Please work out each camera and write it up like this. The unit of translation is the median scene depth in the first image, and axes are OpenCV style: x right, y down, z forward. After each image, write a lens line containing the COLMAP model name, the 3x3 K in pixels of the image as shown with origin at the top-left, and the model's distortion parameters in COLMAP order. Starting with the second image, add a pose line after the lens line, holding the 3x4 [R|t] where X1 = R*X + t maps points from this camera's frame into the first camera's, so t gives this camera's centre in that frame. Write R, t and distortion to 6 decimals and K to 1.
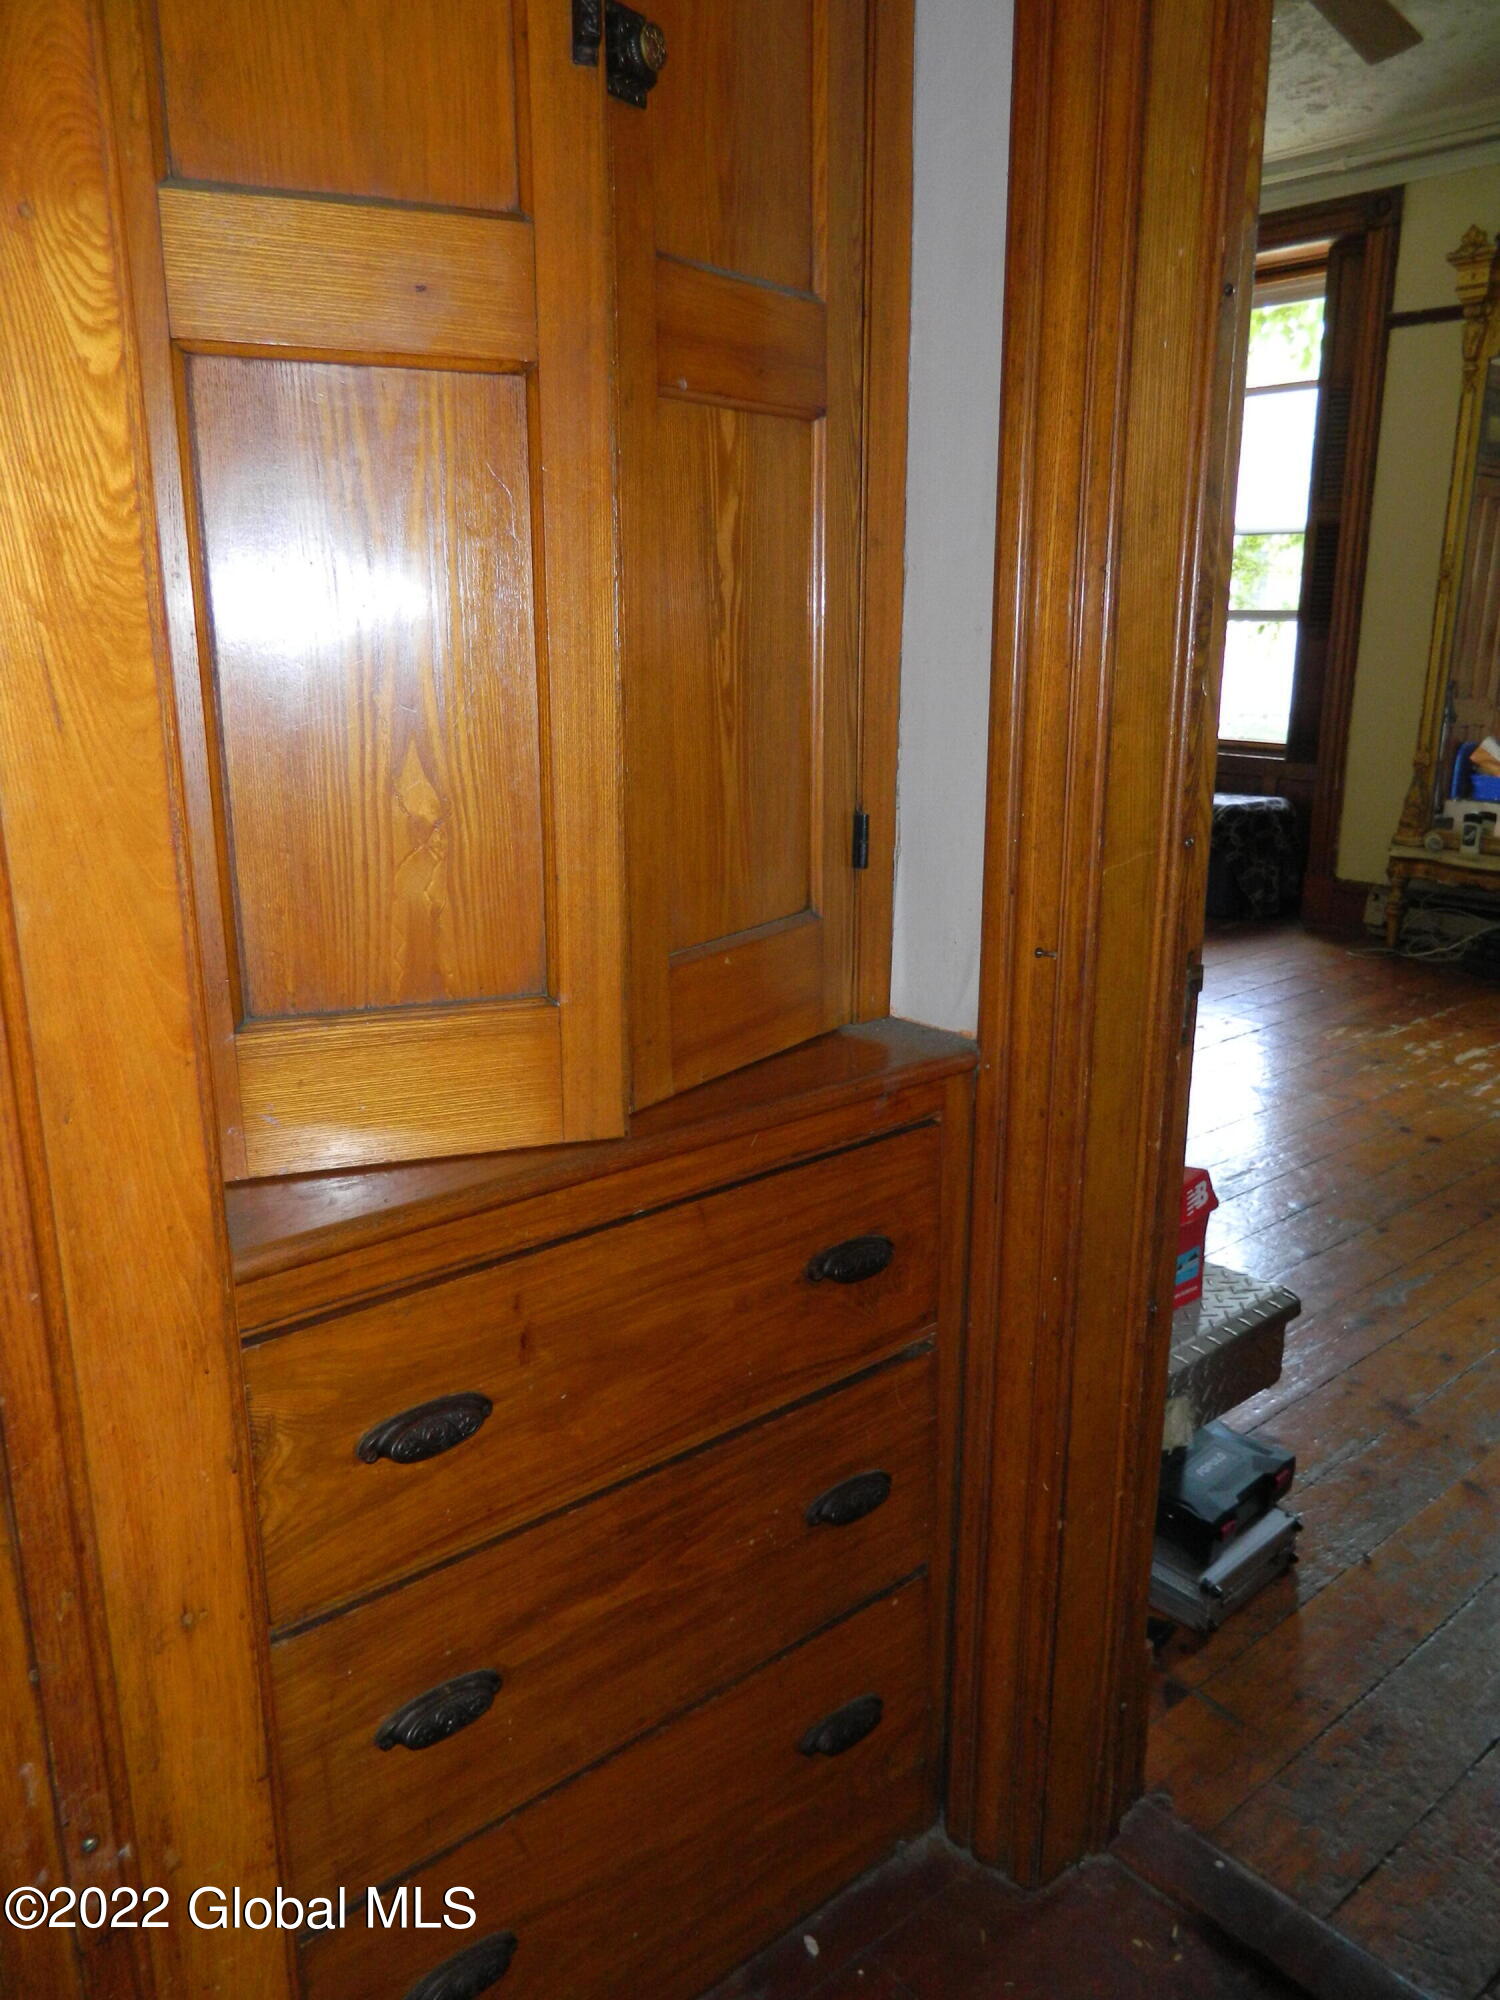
lens RADIAL K [[1471.5, 0, 753.4], [0, 1471.5, 1008.3], [0, 0, 1]] dist [0.005007, -0.021667]
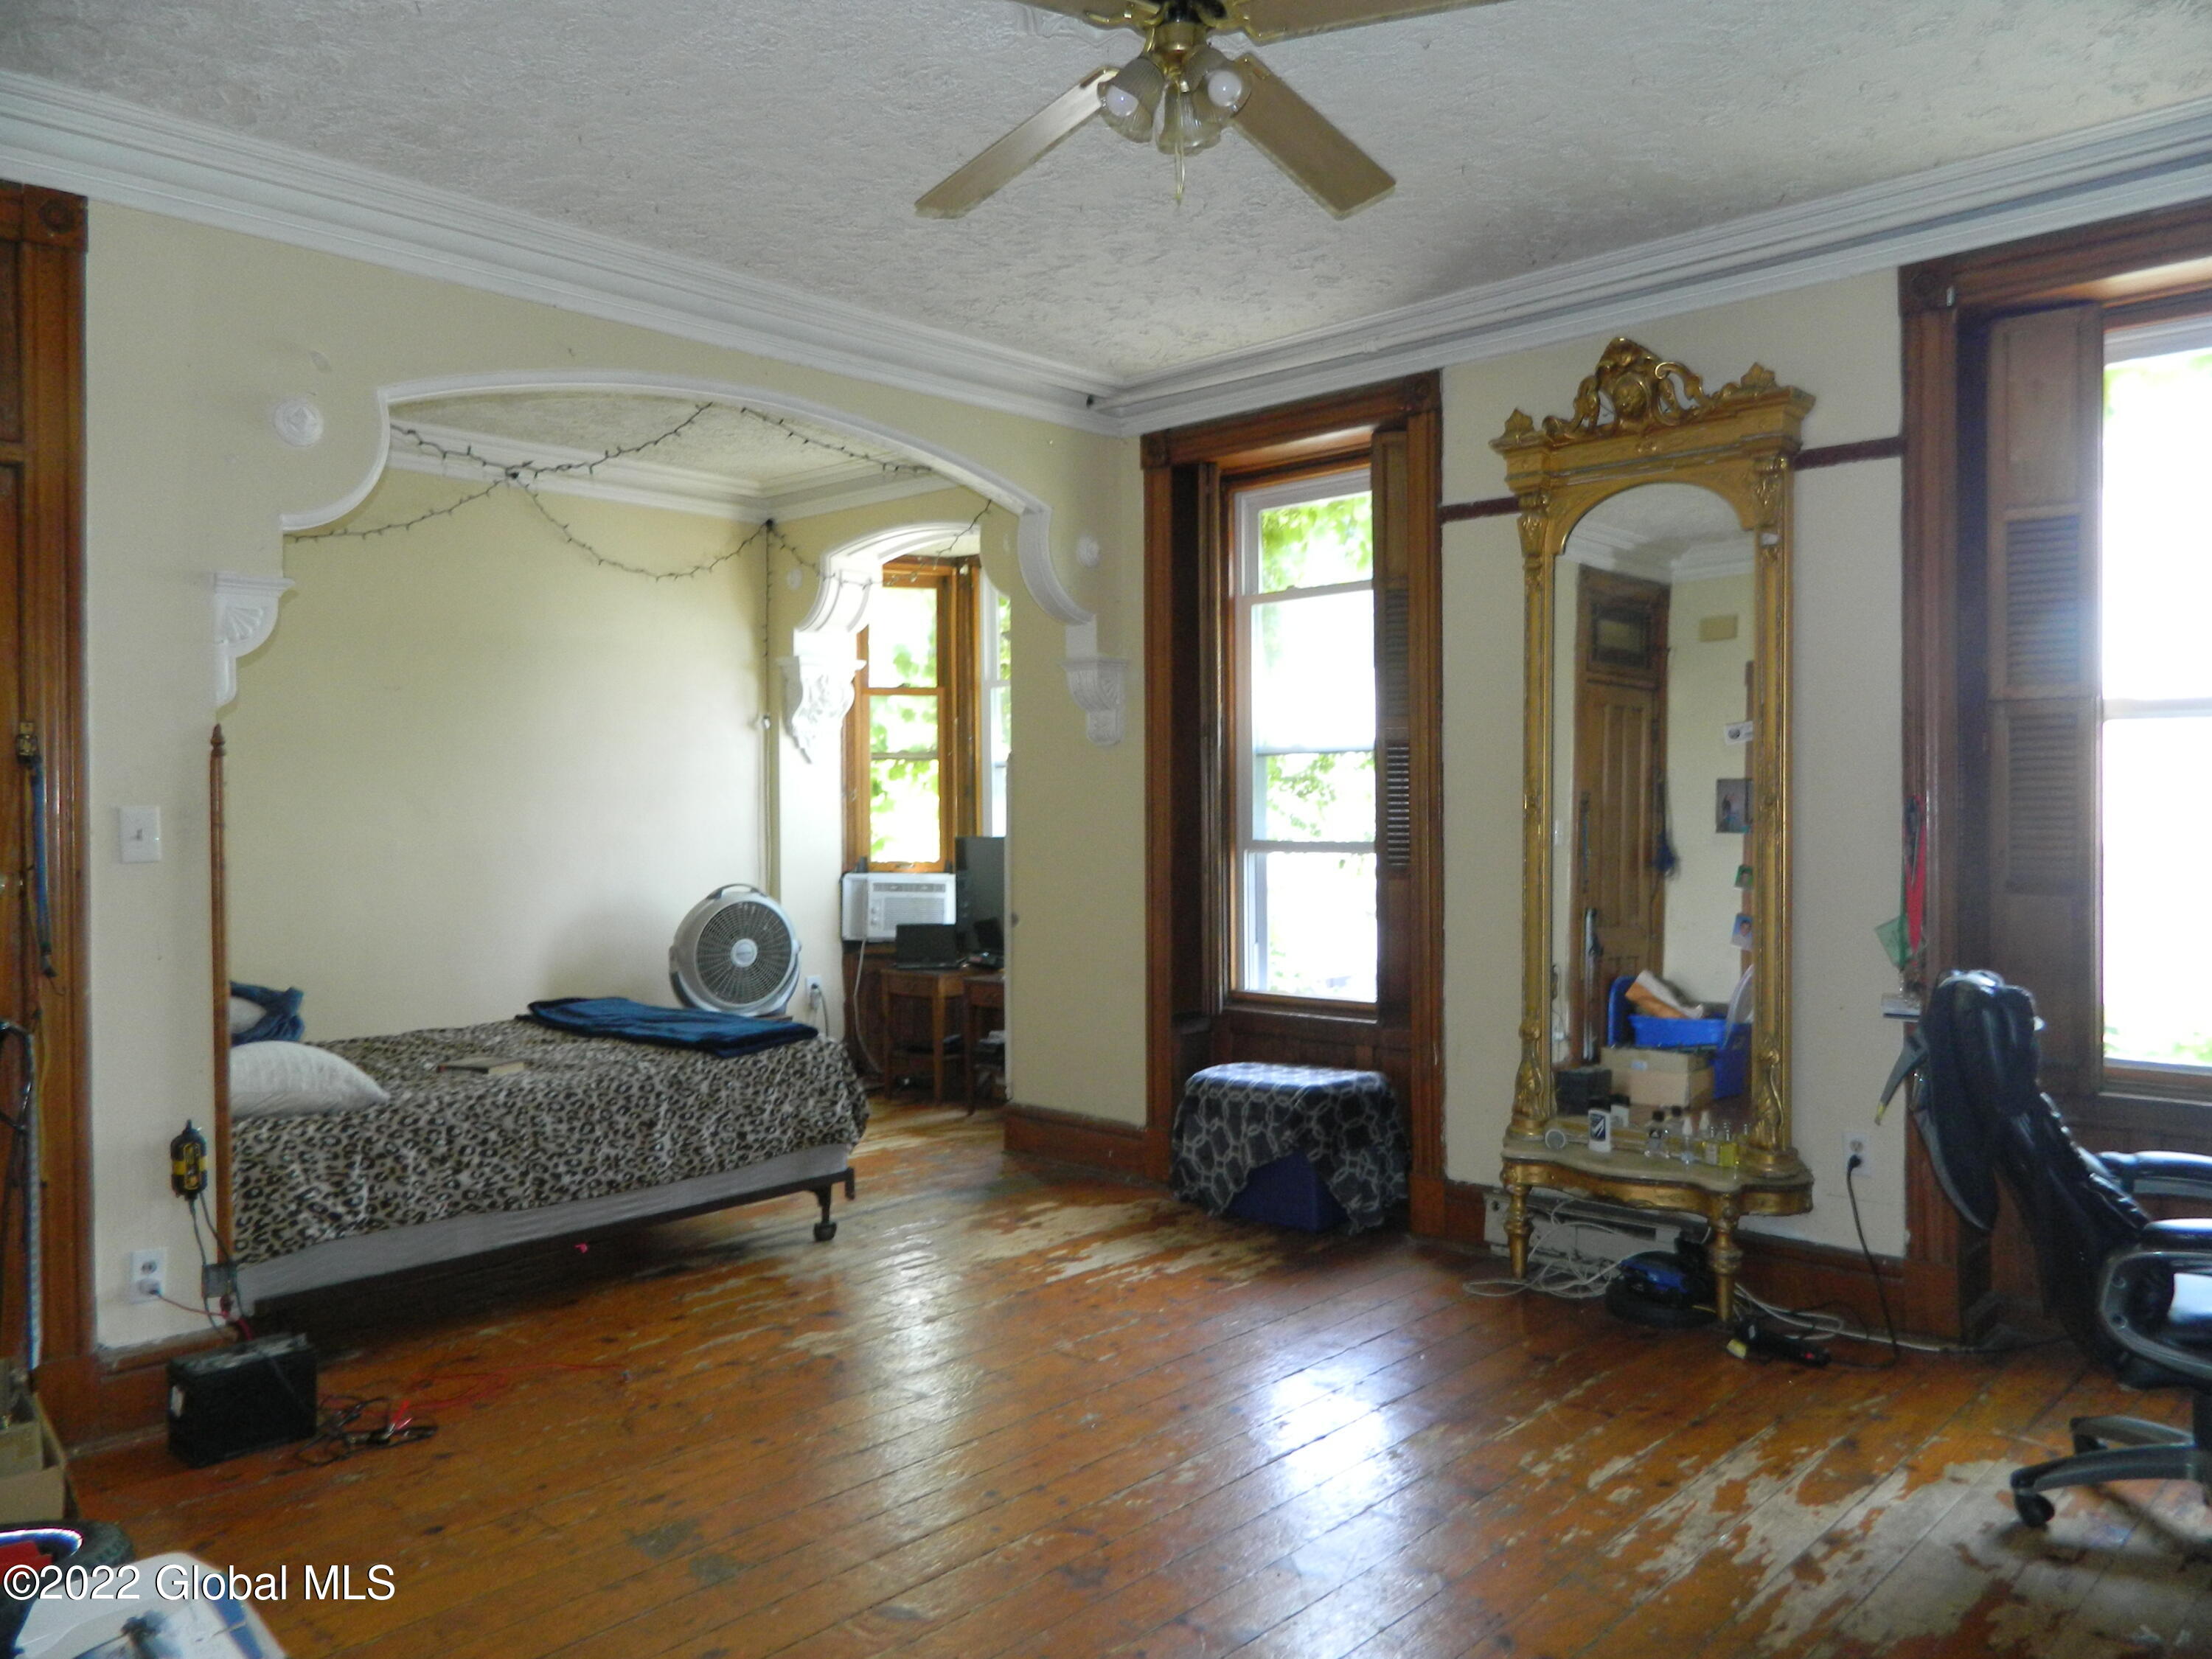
lens RADIAL K [[1627.5, 0, 1101.9], [0, 1627.5, 828.0], [0, 0, 1]] dist [0.005007, -0.021667]
pose [[0.993633, -0.012439, 0.111975, 0.130639], [0.040336, 0.967283, -0.250472, -0.064359], [-0.105196, 0.253394, 0.961626, 0.161045]]
